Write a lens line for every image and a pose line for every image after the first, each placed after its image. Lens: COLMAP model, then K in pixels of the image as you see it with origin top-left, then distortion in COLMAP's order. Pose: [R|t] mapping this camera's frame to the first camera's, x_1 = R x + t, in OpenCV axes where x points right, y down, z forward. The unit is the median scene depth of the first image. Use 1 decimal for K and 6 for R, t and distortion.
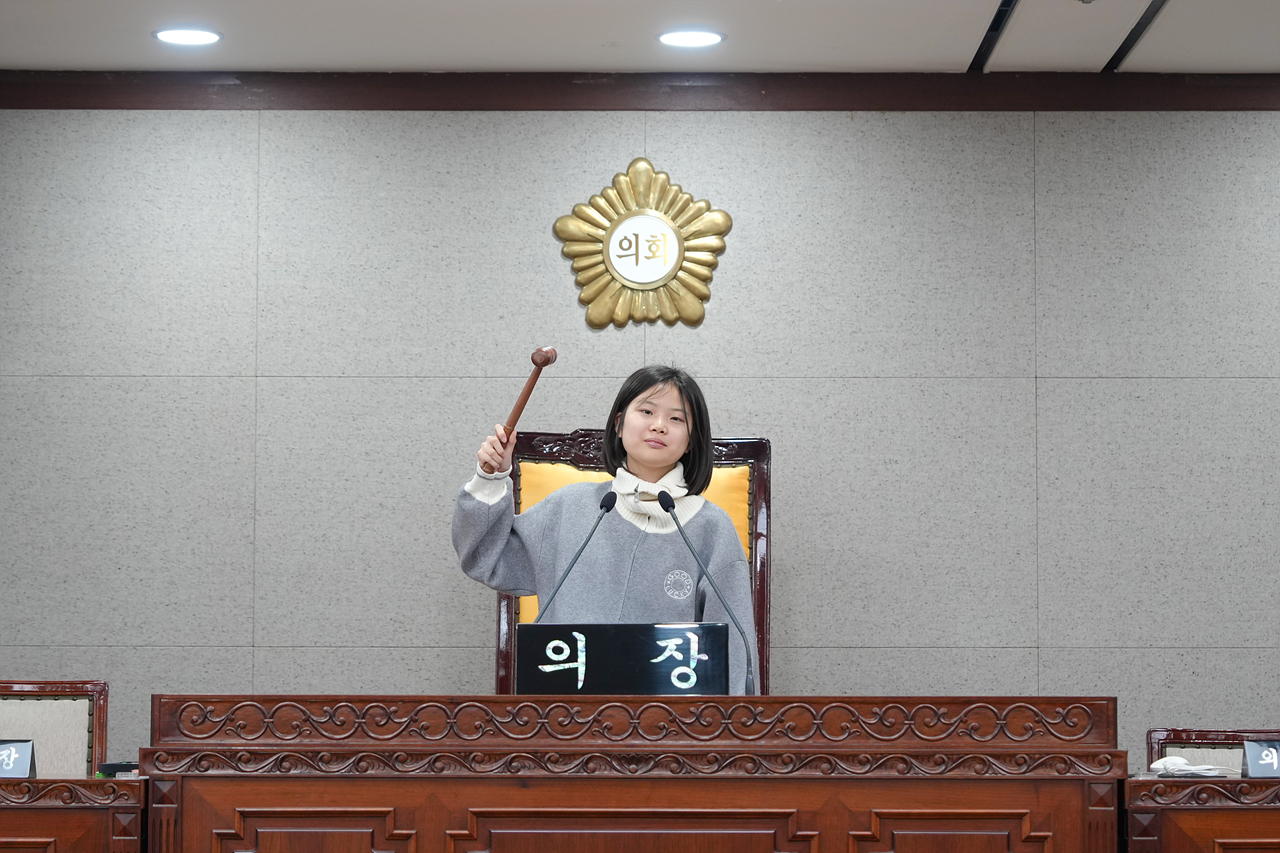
lens RADIAL K [[3608.9, 0, 674.9], [0, 3608.9, 395.7], [0, 0, 1]] dist [-0.008693, 0.000000]
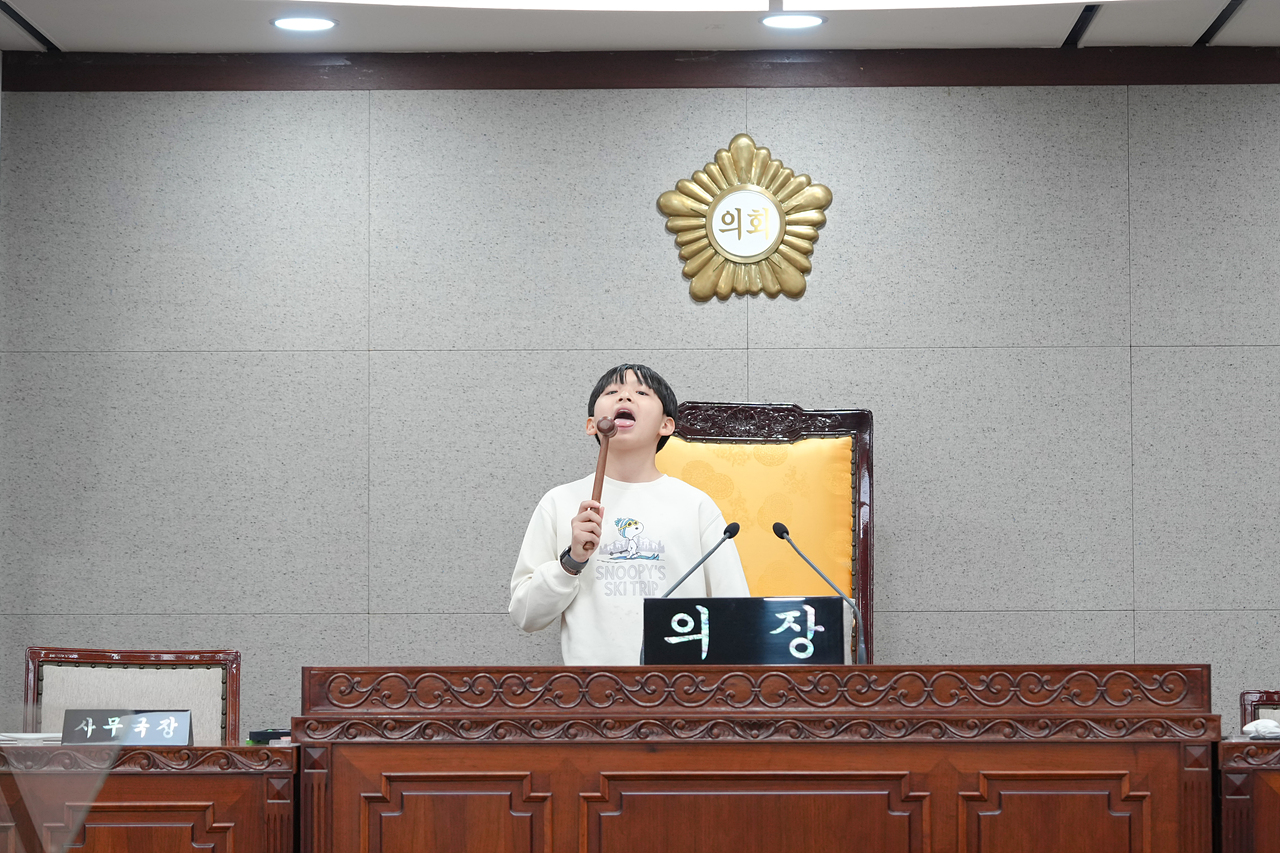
lens RADIAL K [[3986.7, 0, 643.1], [0, 3986.7, 394.5], [0, 0, 1]] dist [-0.006829, 0.000000]
pose [[0.999777, -0.006645, -0.020025, -0.015546], [0.007096, 0.999721, 0.022517, -0.017869], [0.019870, -0.022654, 0.999546, -0.132091]]
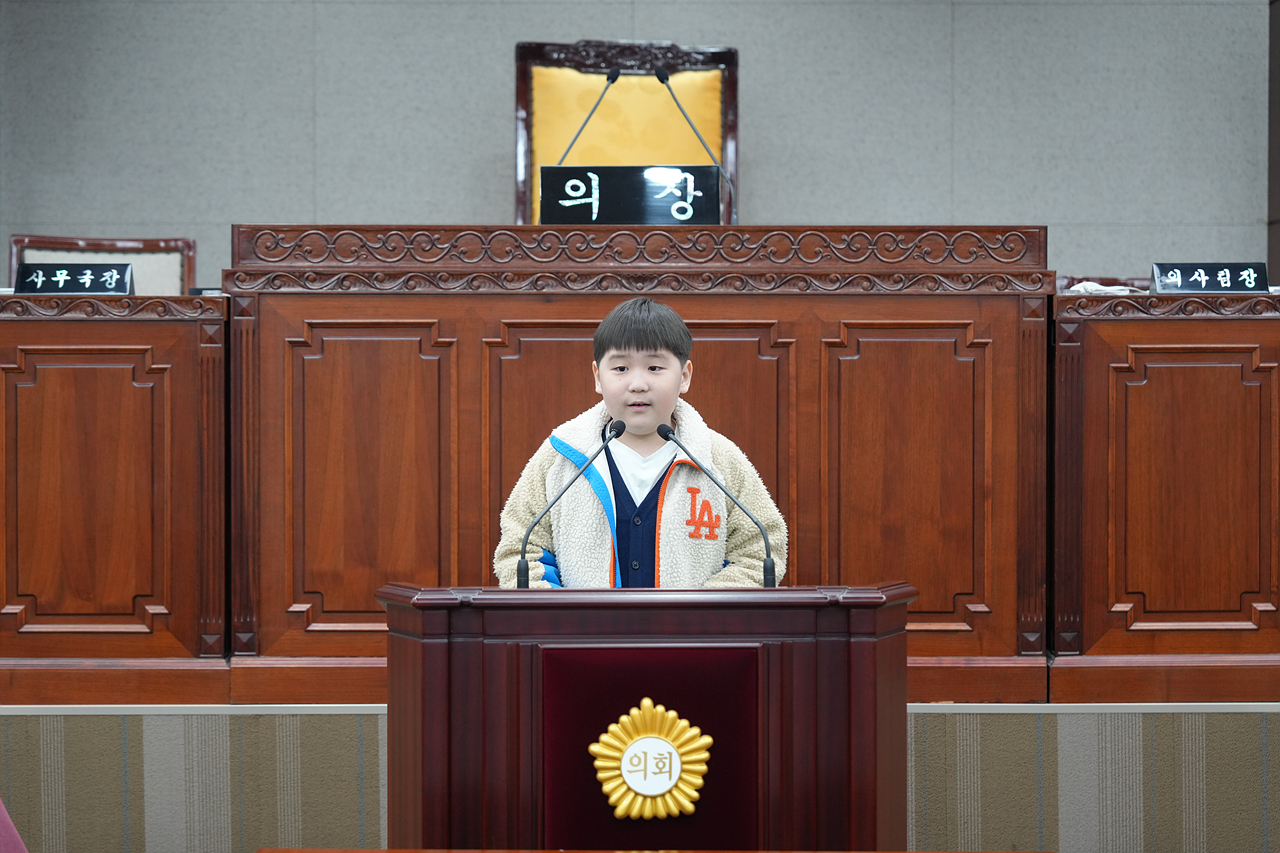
lens RADIAL K [[2589.9, 0, 654.8], [0, 2589.9, 442.3], [0, 0, 1]] dist [-0.010577, 0.000000]
pose [[0.999852, -0.002179, 0.017046, -0.016278], [0.000296, 0.993964, 0.109710, 0.046619], [-0.017182, -0.109689, 0.993817, 0.113837]]
